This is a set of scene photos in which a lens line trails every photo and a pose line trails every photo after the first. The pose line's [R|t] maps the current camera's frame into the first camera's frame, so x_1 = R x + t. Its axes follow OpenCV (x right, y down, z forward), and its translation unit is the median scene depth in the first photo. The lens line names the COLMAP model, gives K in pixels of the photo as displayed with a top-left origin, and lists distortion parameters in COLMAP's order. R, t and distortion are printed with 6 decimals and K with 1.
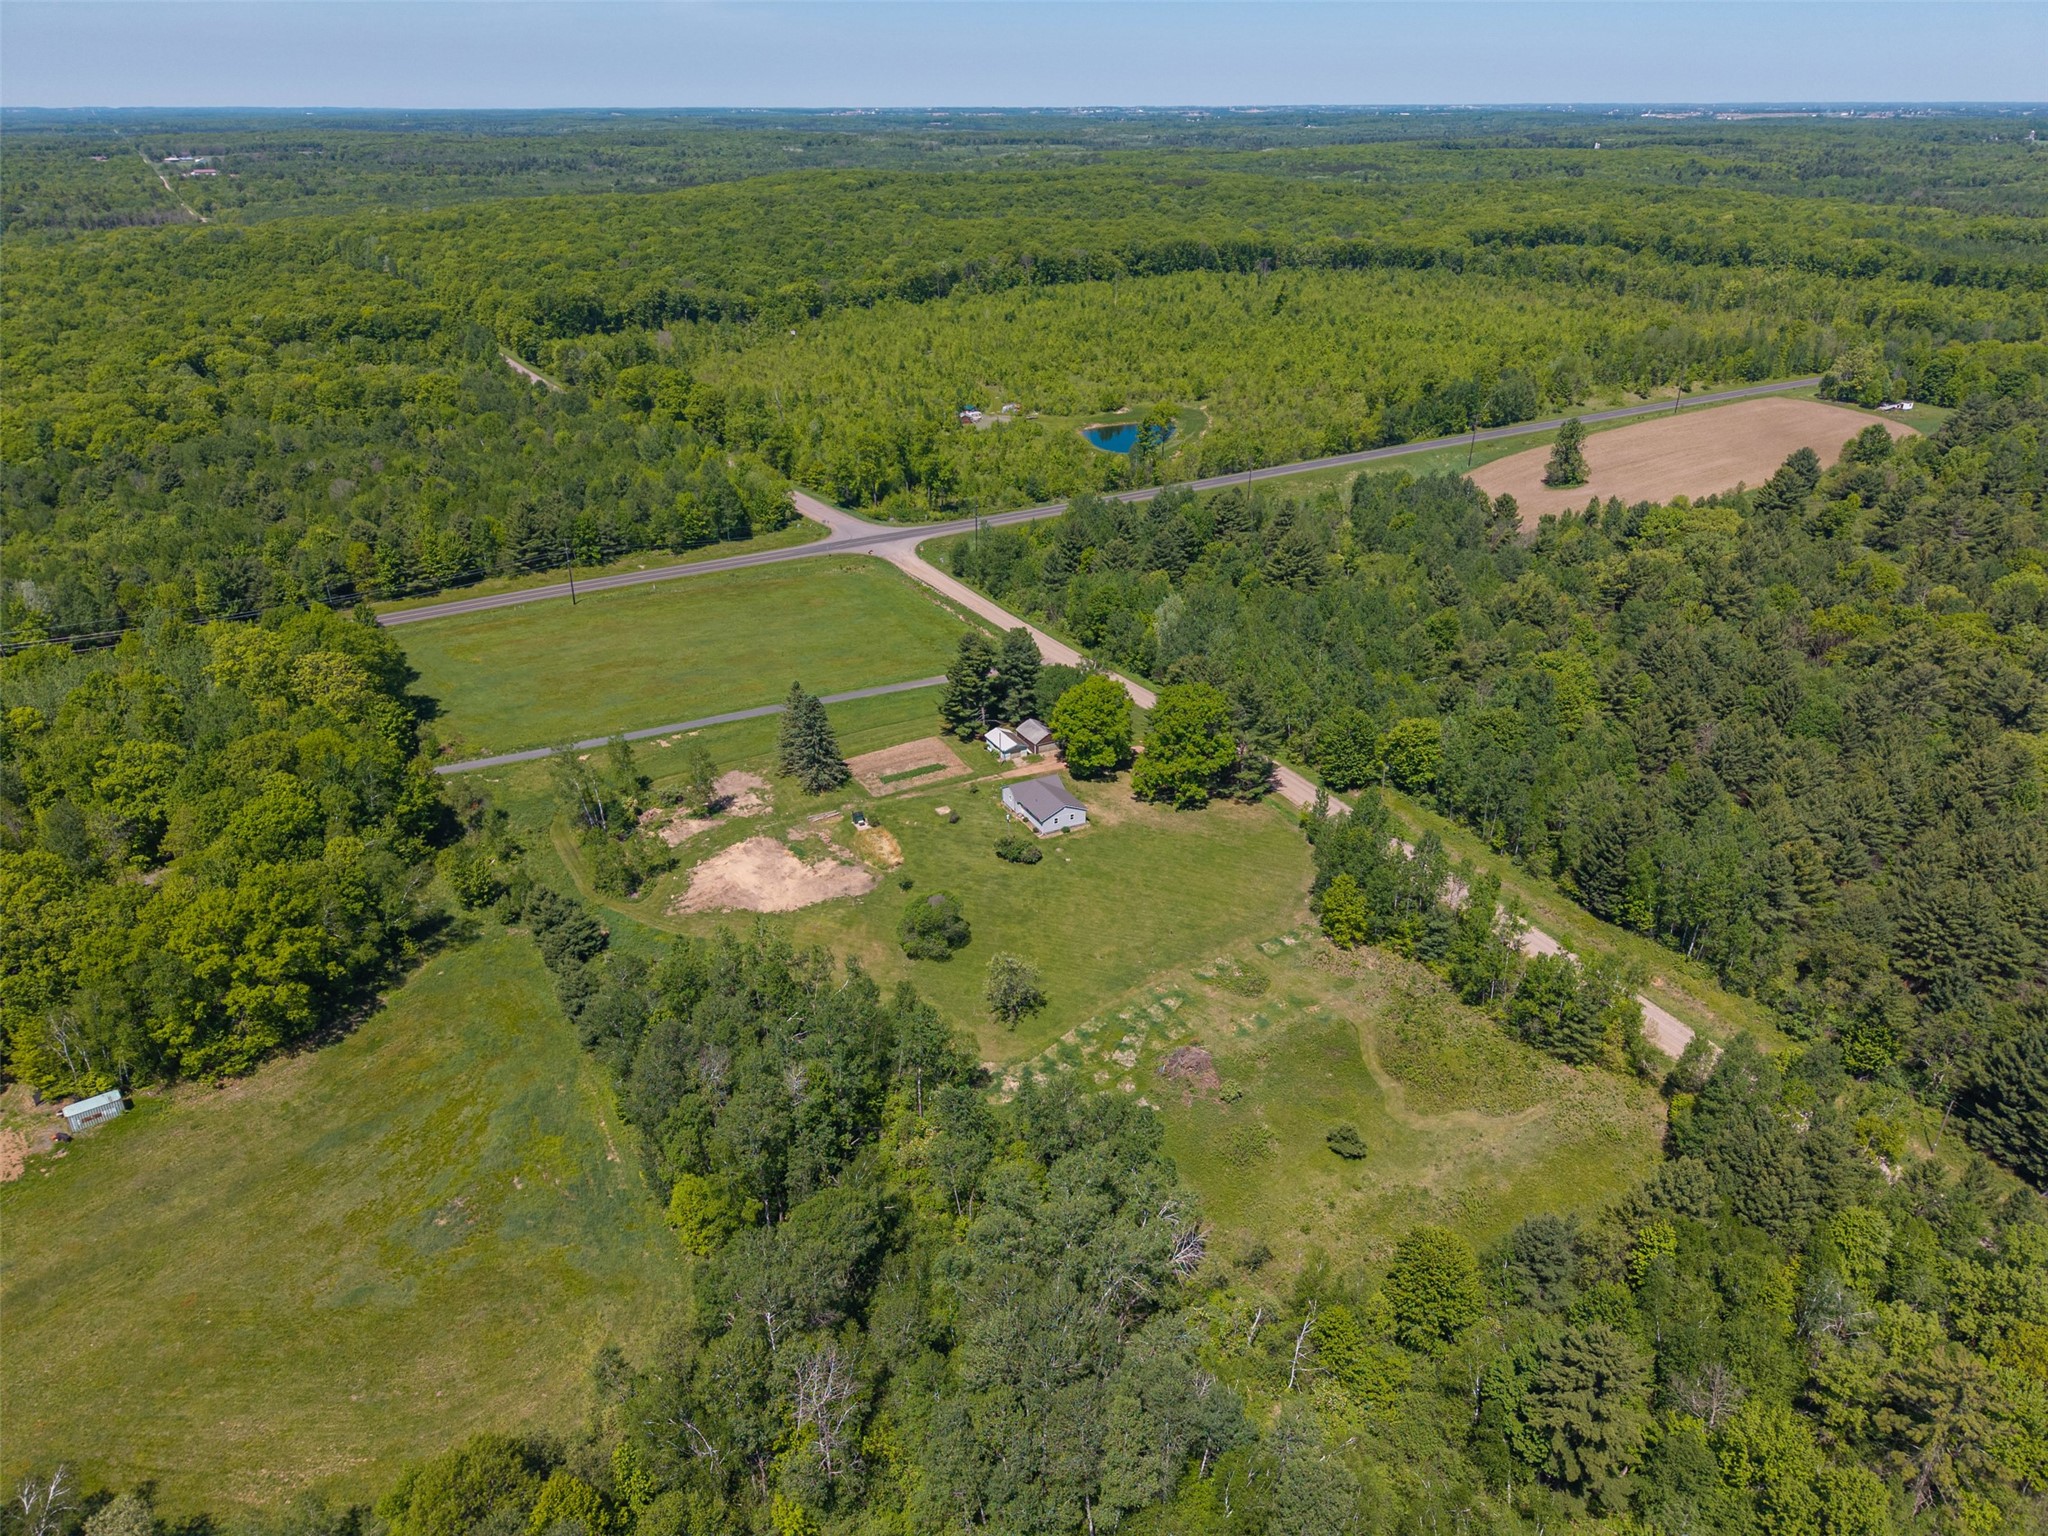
lens RADIAL K [[1367.4, 0, 1022.8], [0, 1367.4, 762.6], [0, 0, 1]] dist [0.009014, -0.007778]
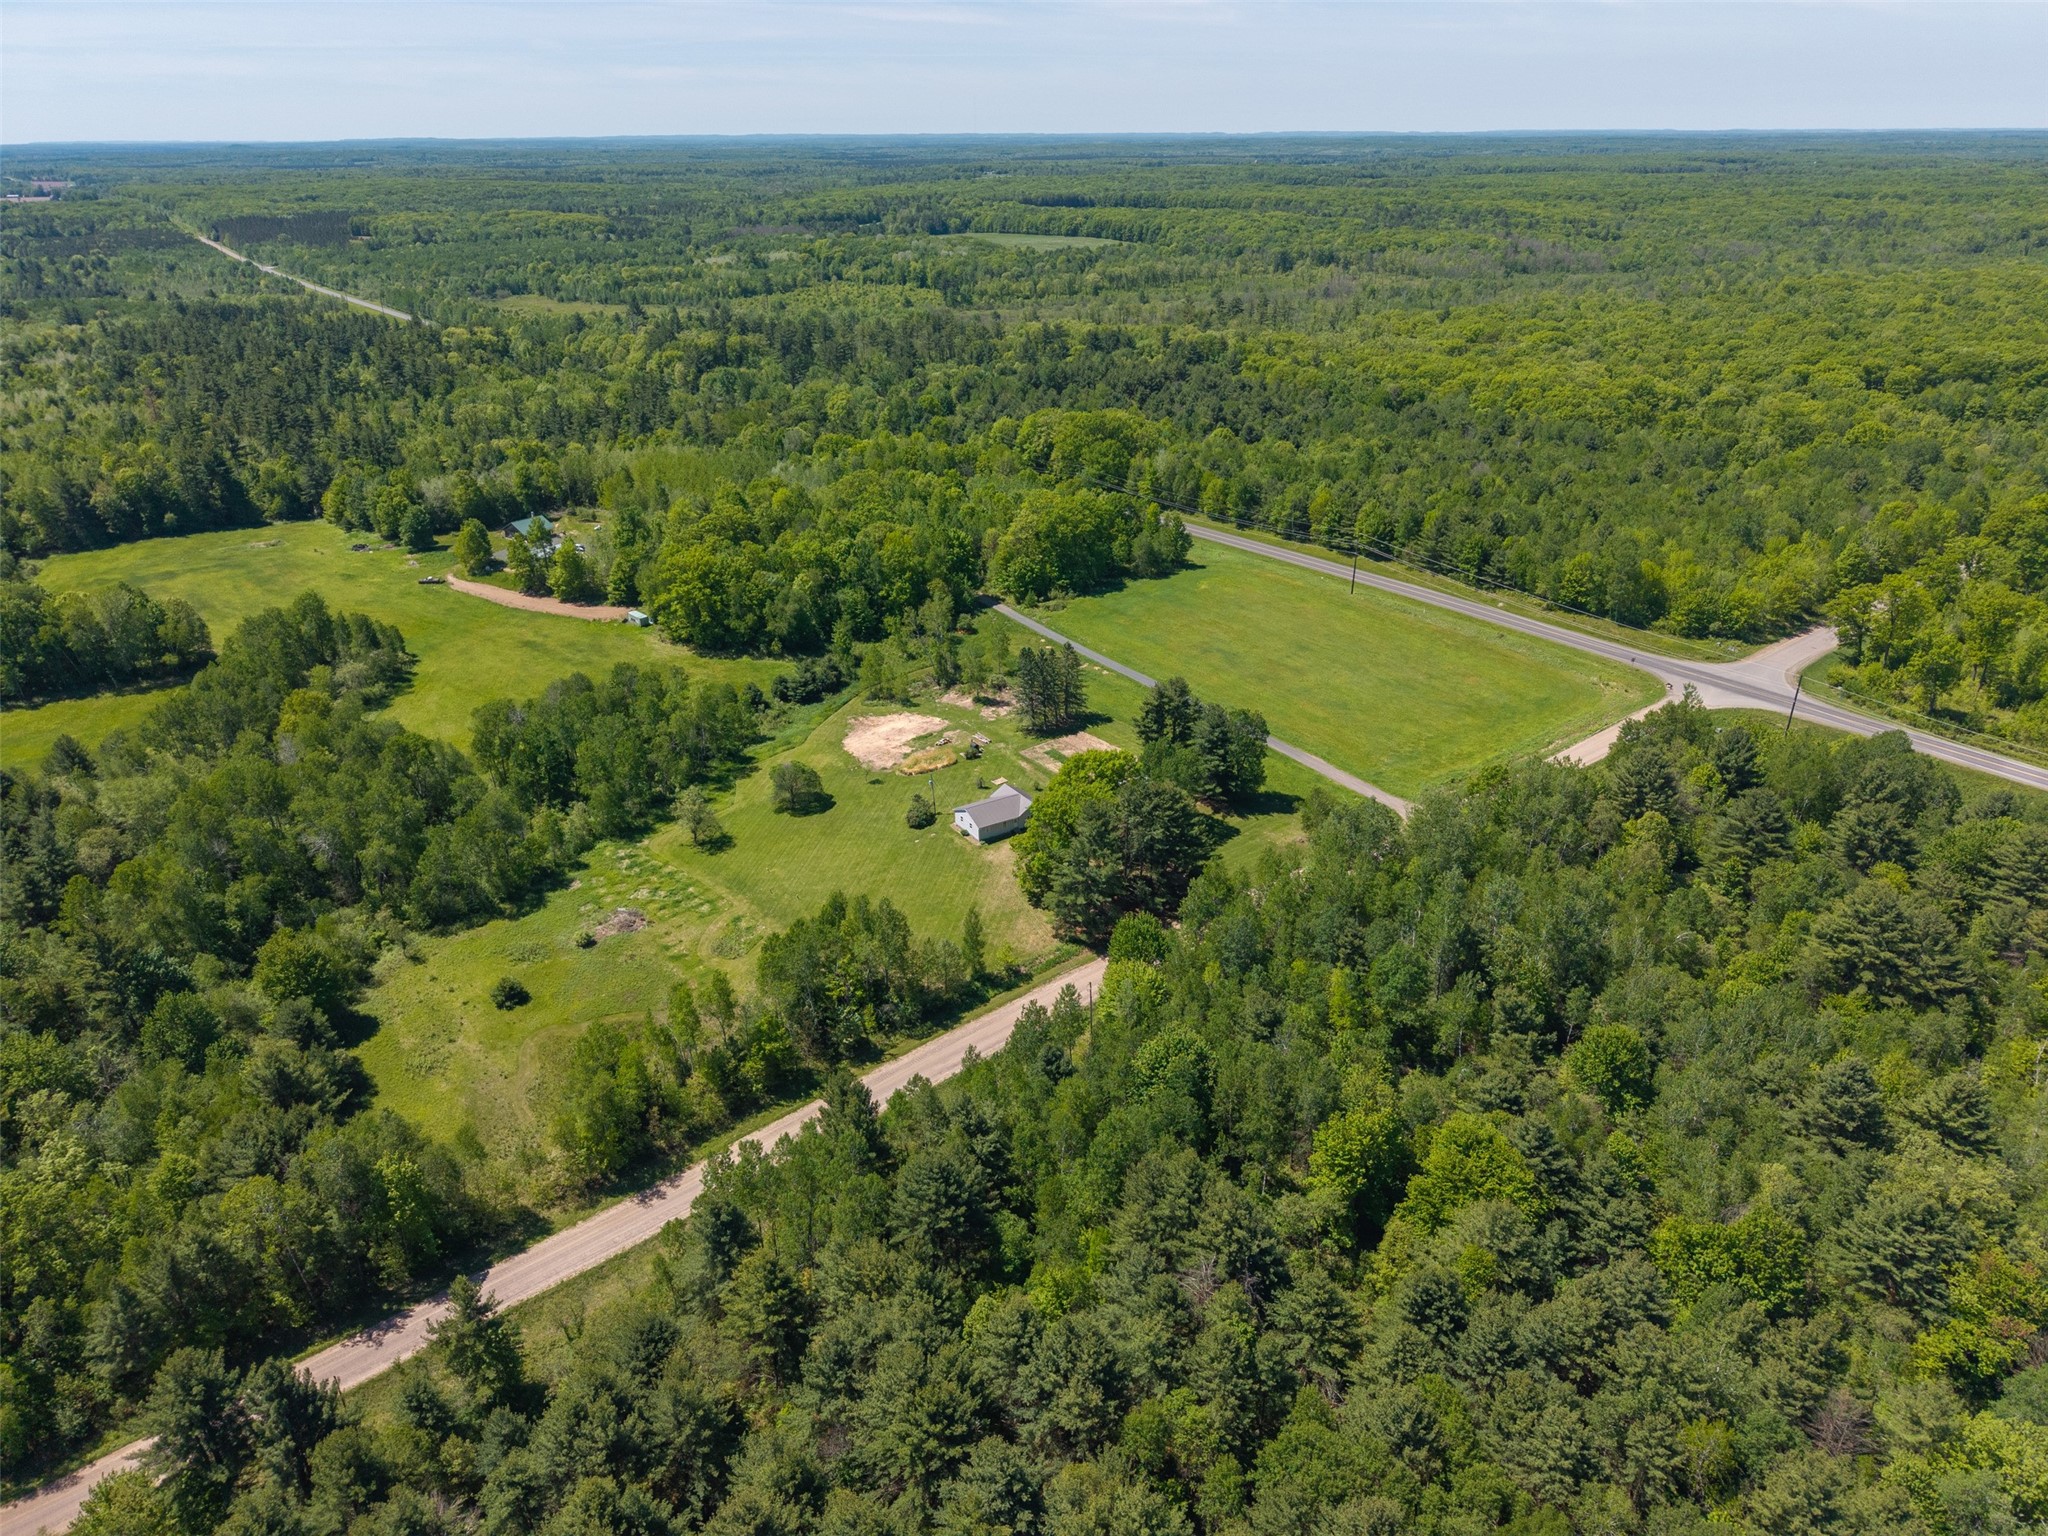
lens RADIAL K [[1367.4, 0, 1030.7], [0, 1367.4, 775.6], [0, 0, 1]] dist [0.009014, -0.007778]
pose [[0.096881, 0.423578, -0.900664, 0.654647], [-0.426268, 0.835385, 0.347026, -0.252738], [0.899394, 0.350304, 0.261491, 0.527322]]
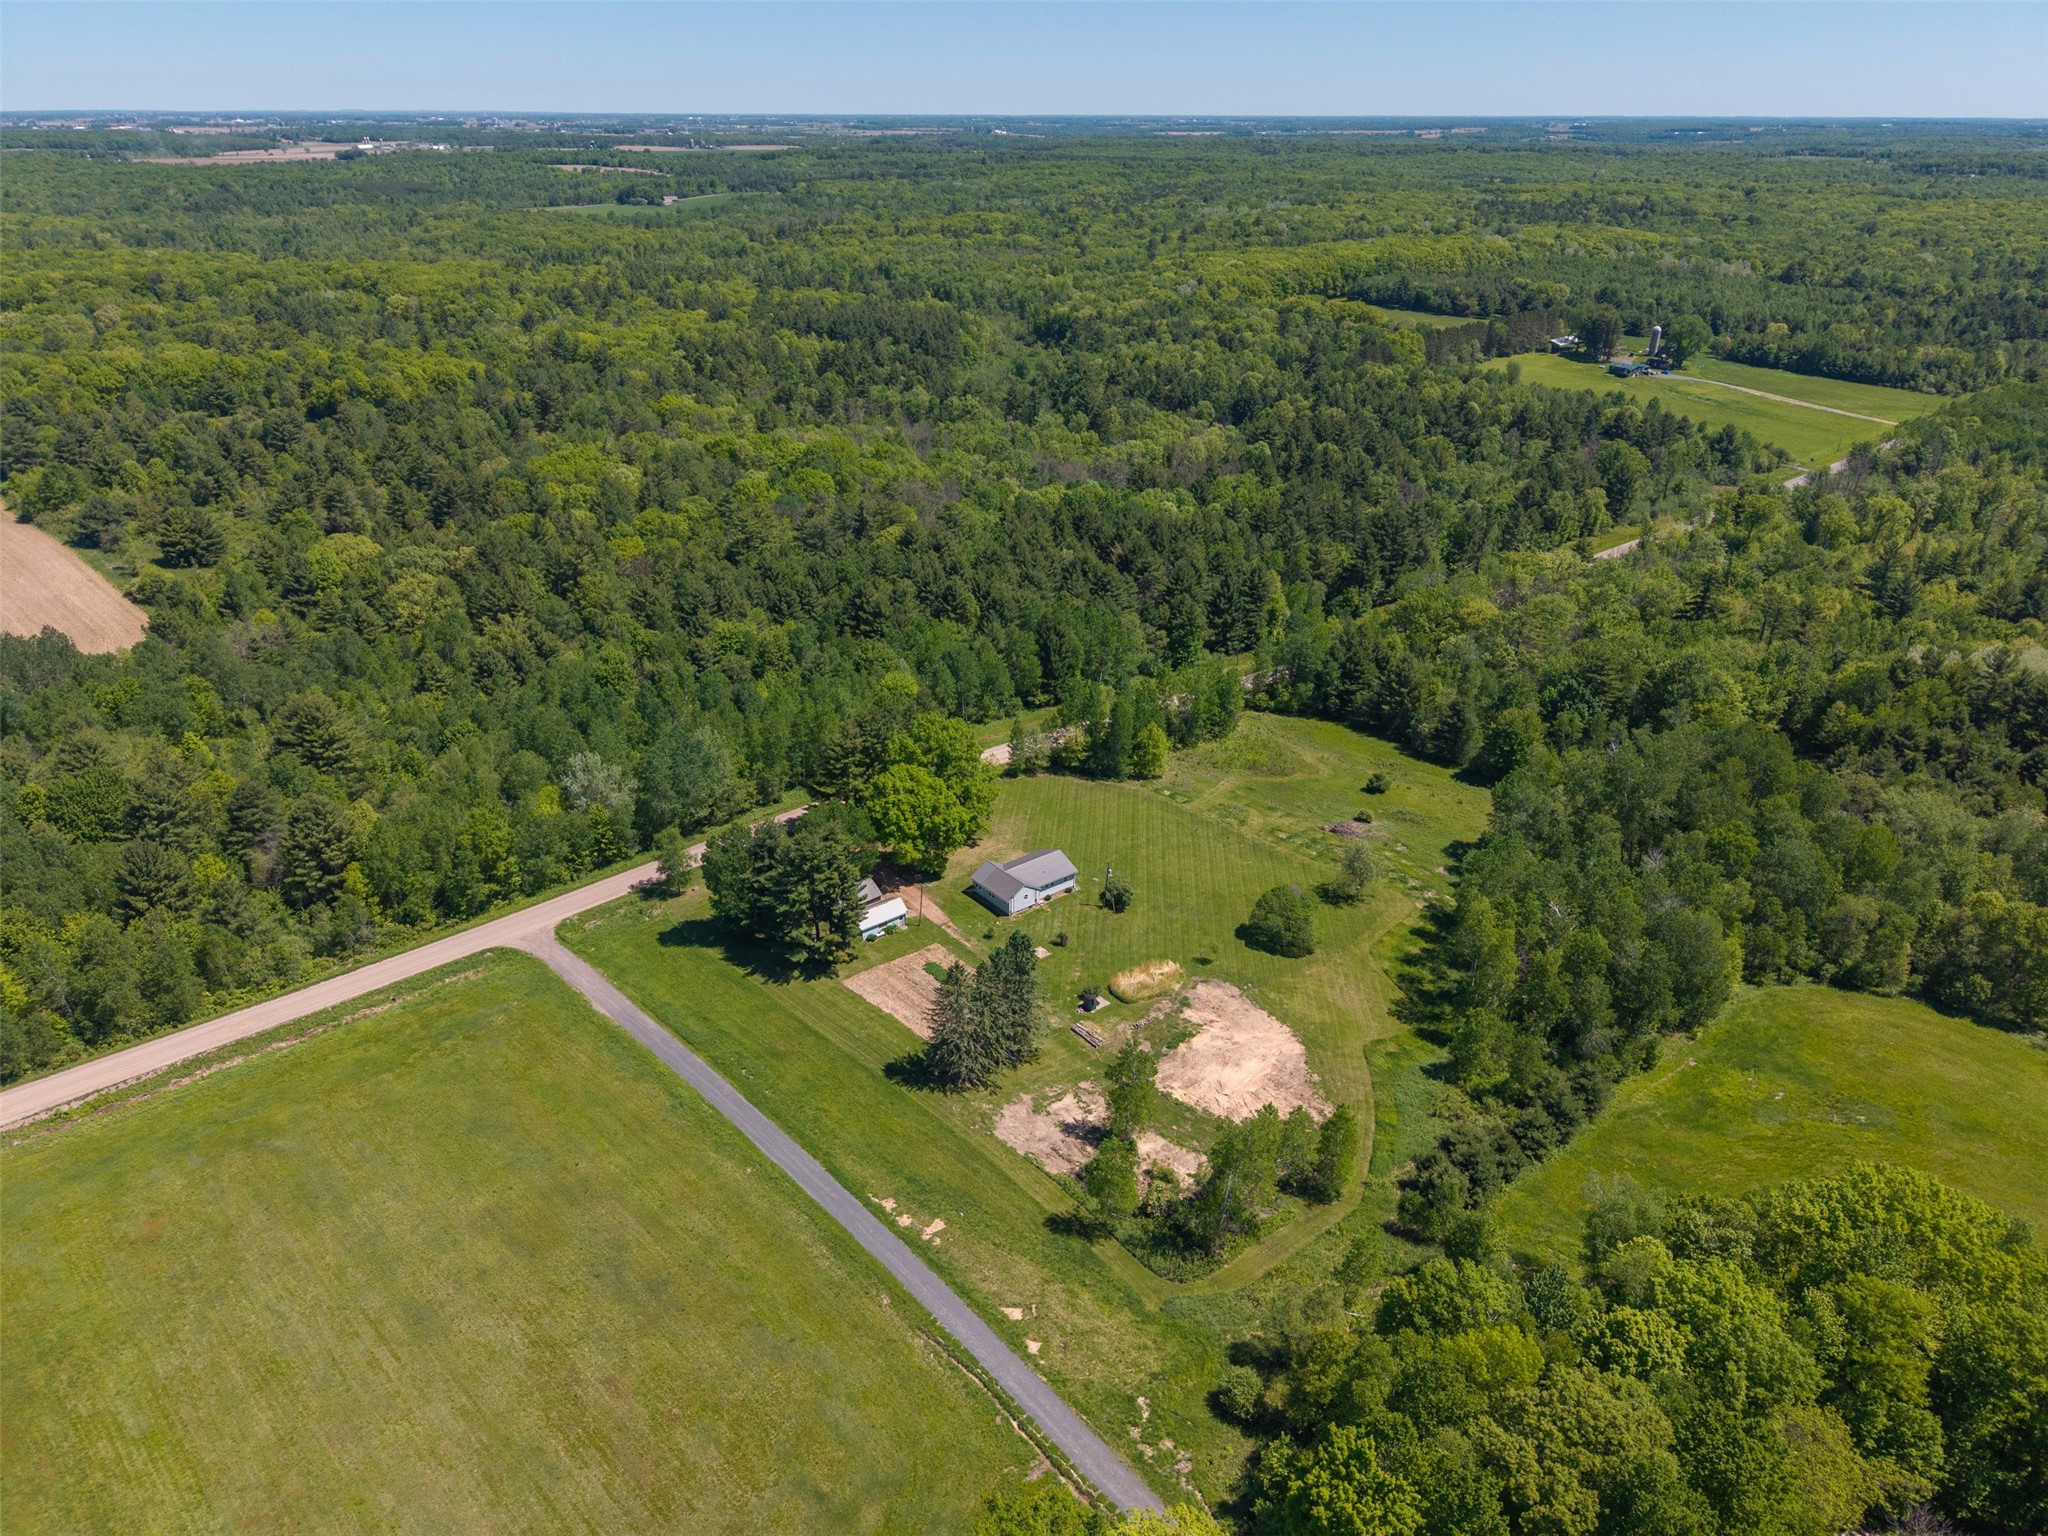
lens RADIAL K [[1367.4, 0, 1021.6], [0, 1367.4, 766.6], [0, 0, 1]] dist [0.009014, -0.007778]
pose [[-0.194236, -0.417032, 0.887894, -0.537024], [0.422108, 0.781517, 0.459409, -0.317024], [-0.885492, 0.464021, 0.024234, 0.669551]]
